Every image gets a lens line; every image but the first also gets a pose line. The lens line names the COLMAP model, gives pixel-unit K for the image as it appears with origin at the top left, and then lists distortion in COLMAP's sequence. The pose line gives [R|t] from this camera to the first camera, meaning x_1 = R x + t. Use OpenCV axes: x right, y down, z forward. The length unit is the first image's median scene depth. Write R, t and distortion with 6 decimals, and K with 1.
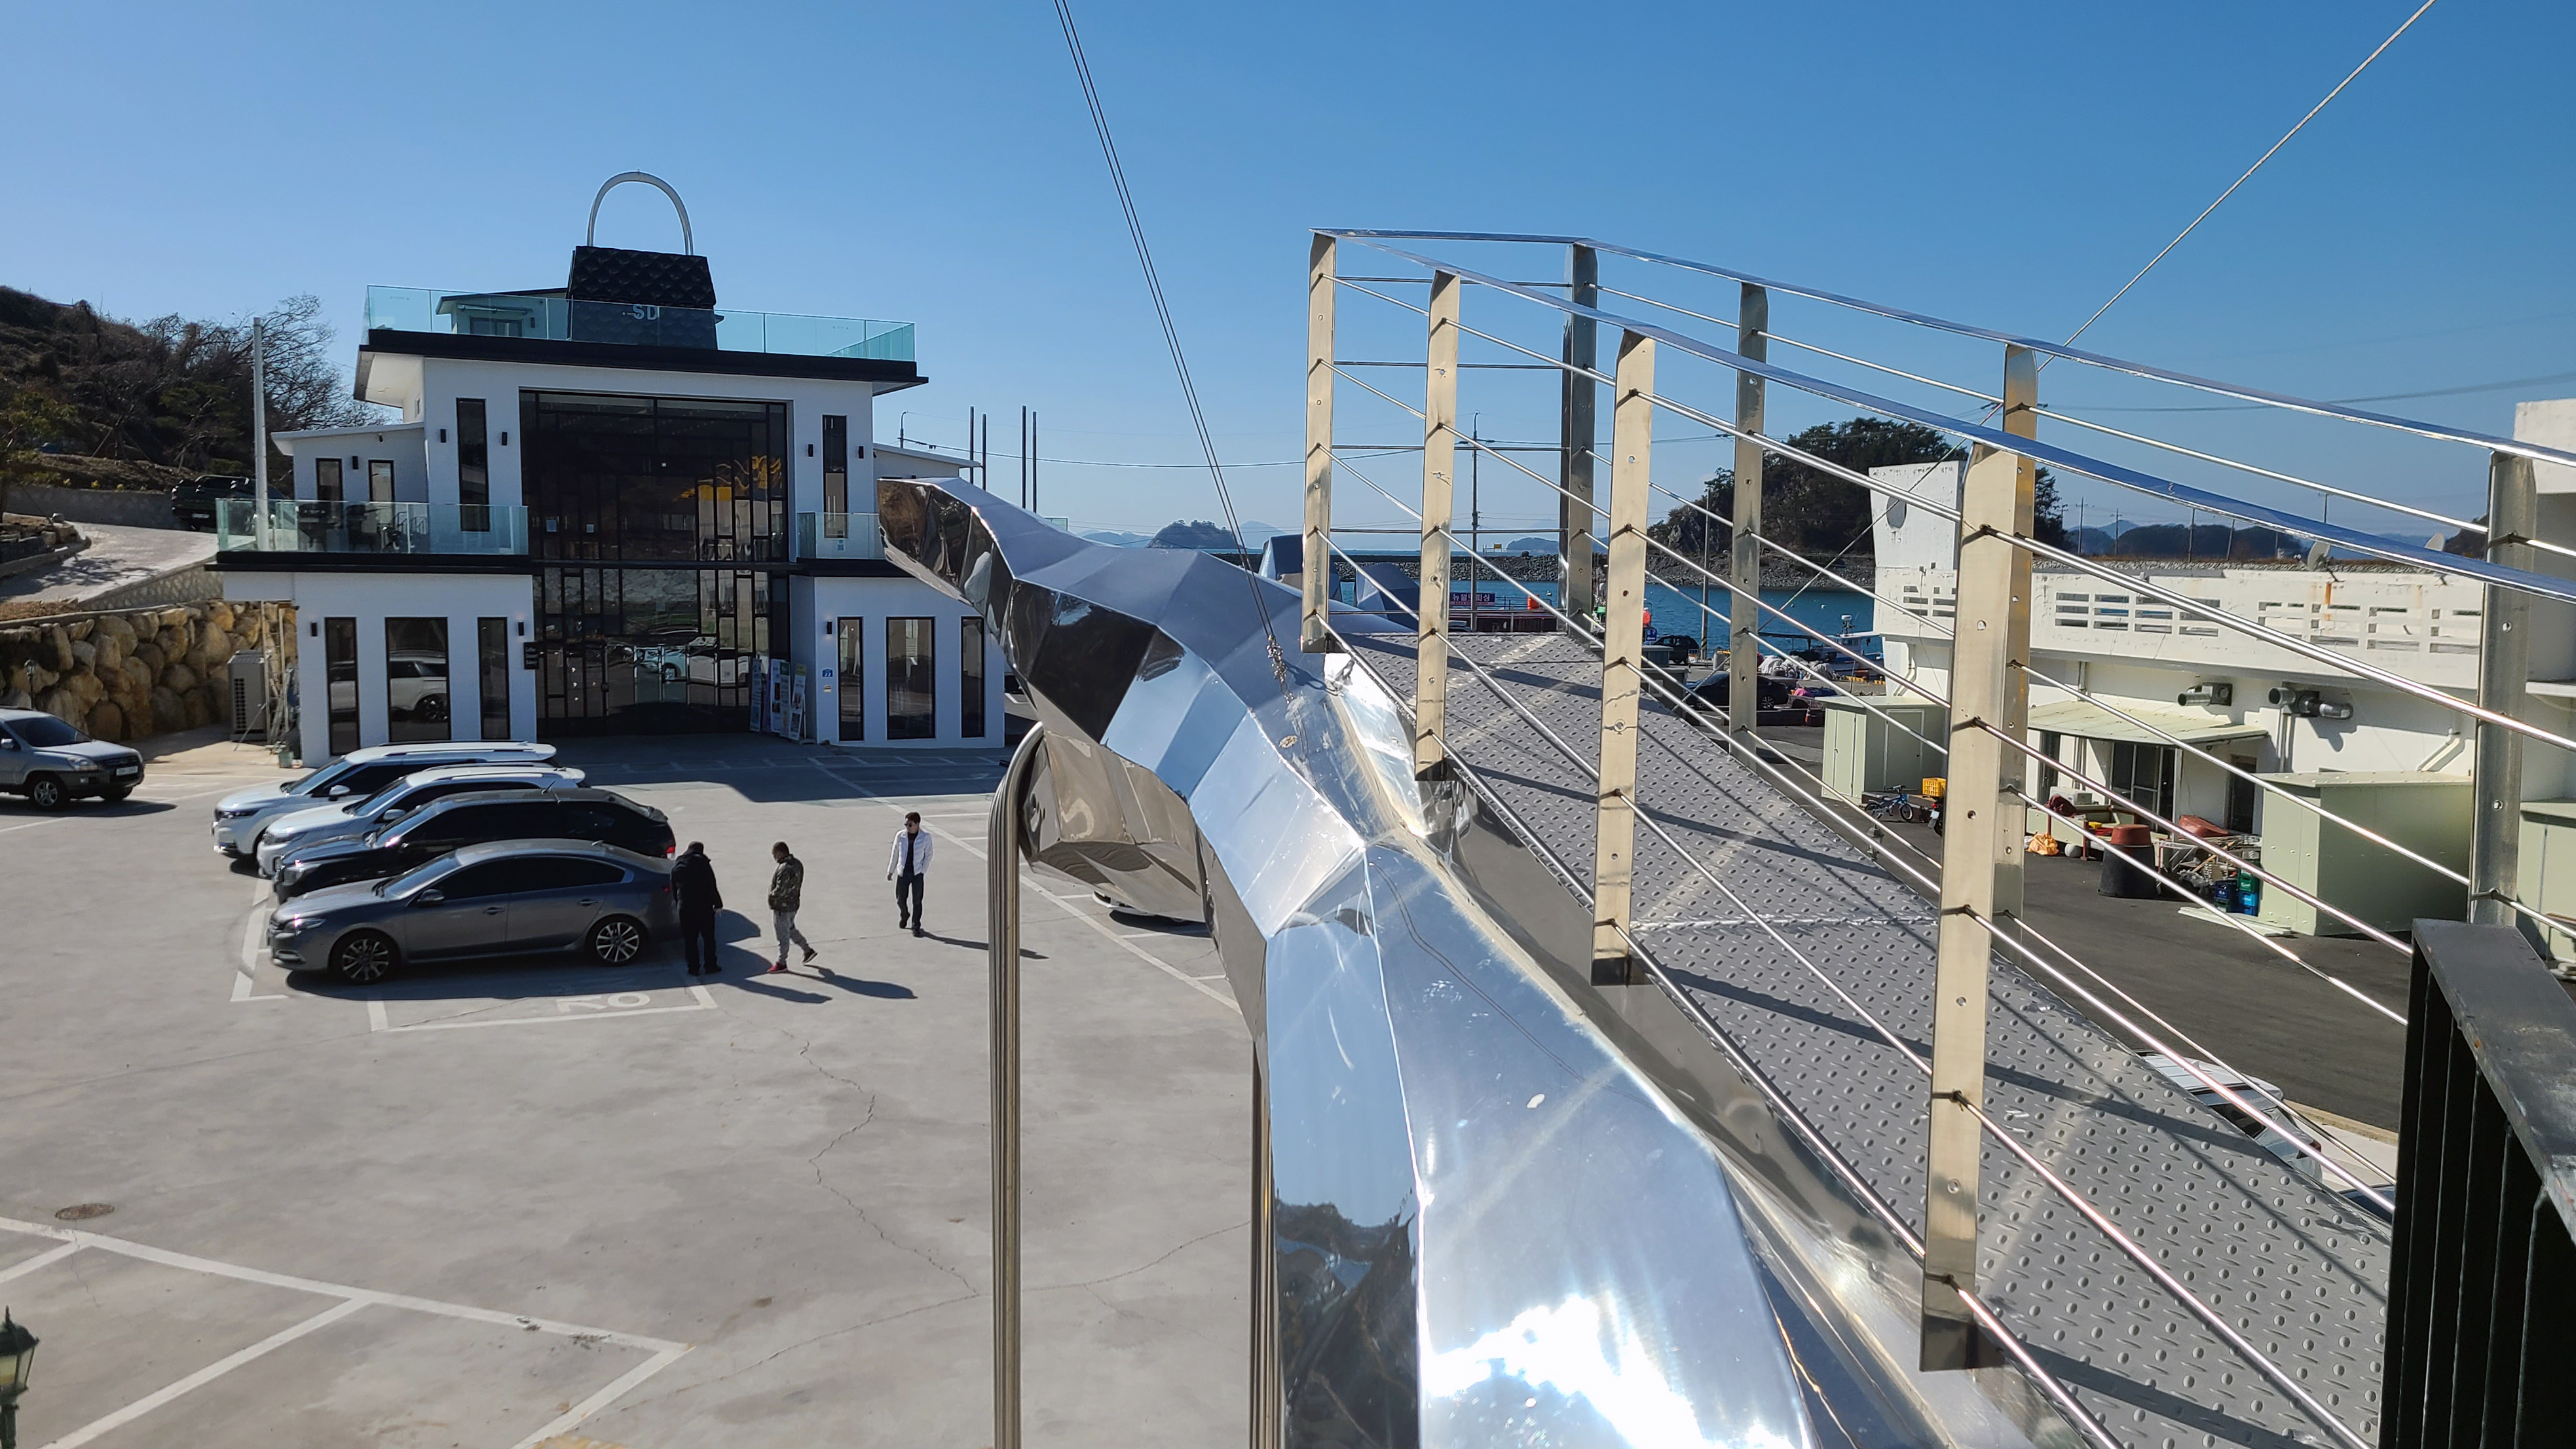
lens RADIAL K [[1909.7, 0, 1288.0], [0, 1909.7, 724.5], [0, 0, 1]] dist [0.002971, -0.086343]
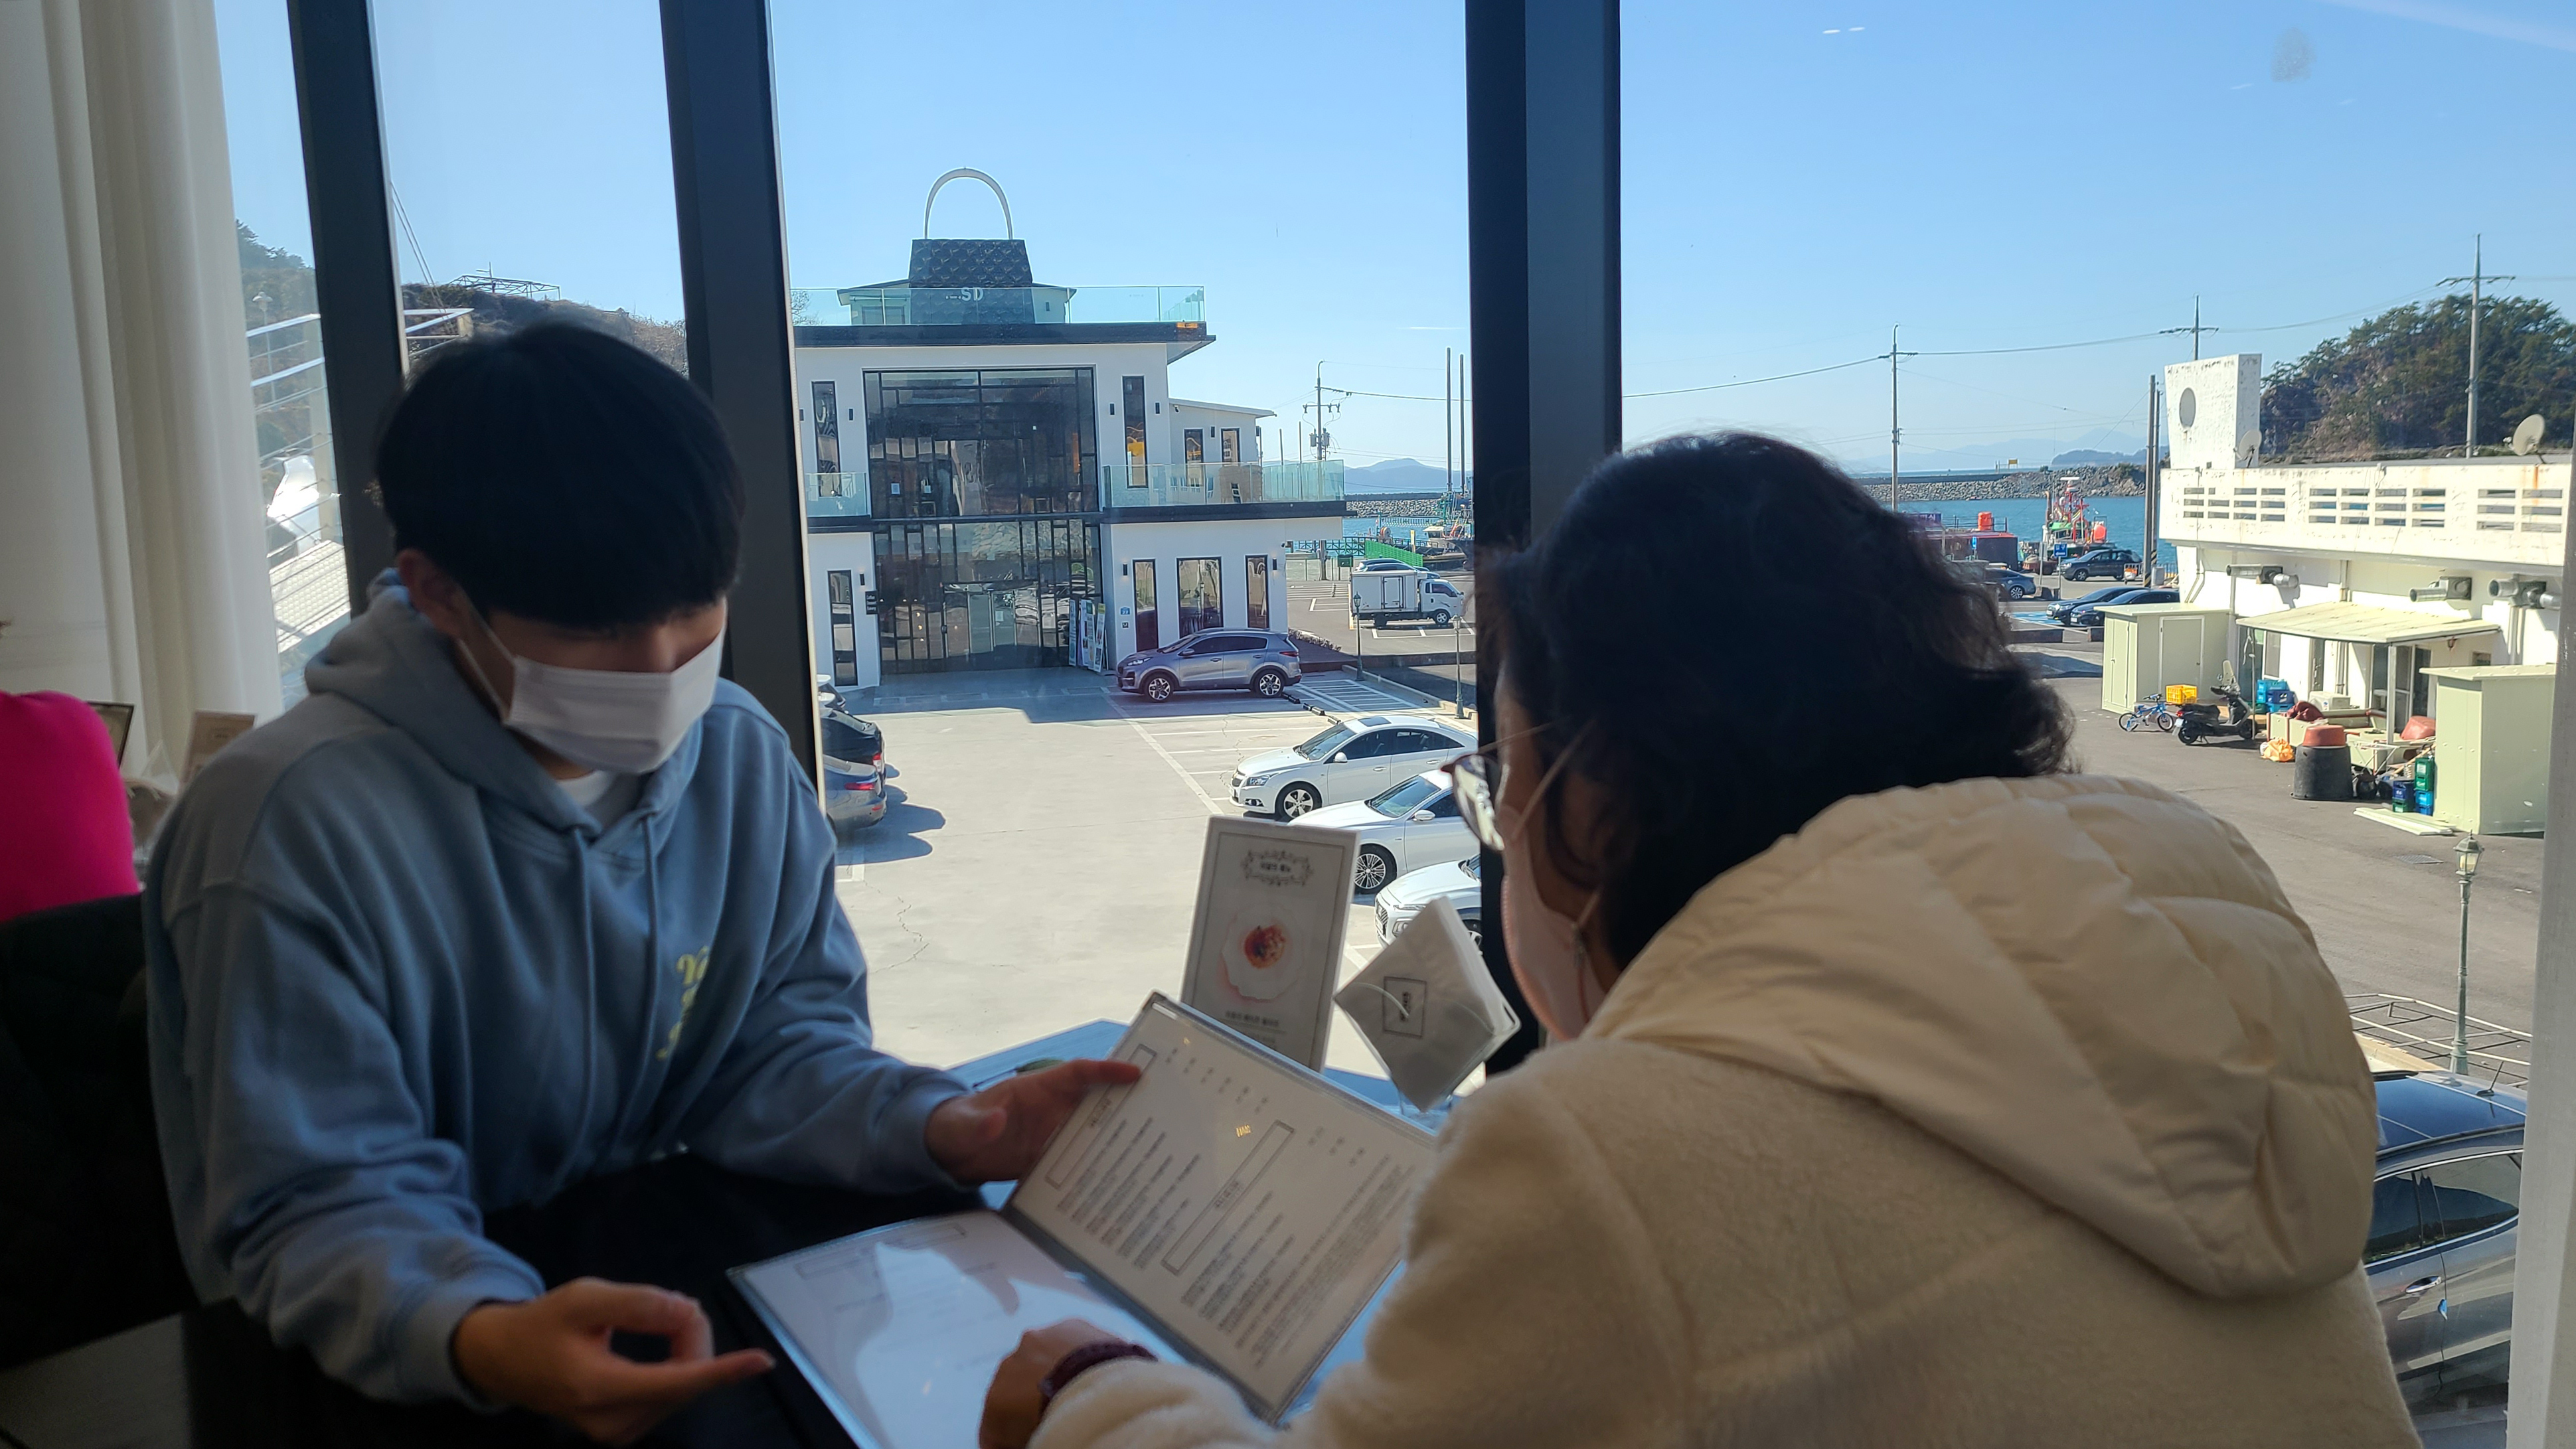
lens RADIAL K [[1909.8, 0, 1288.0], [0, 1909.8, 724.5], [0, 0, 1]] dist [0.002971, -0.086343]
pose [[0.966073, -0.014085, -0.257886, 0.132198], [0.021888, 0.999385, 0.027411, 0.010520], [0.257341, -0.032126, 0.965786, -0.047982]]
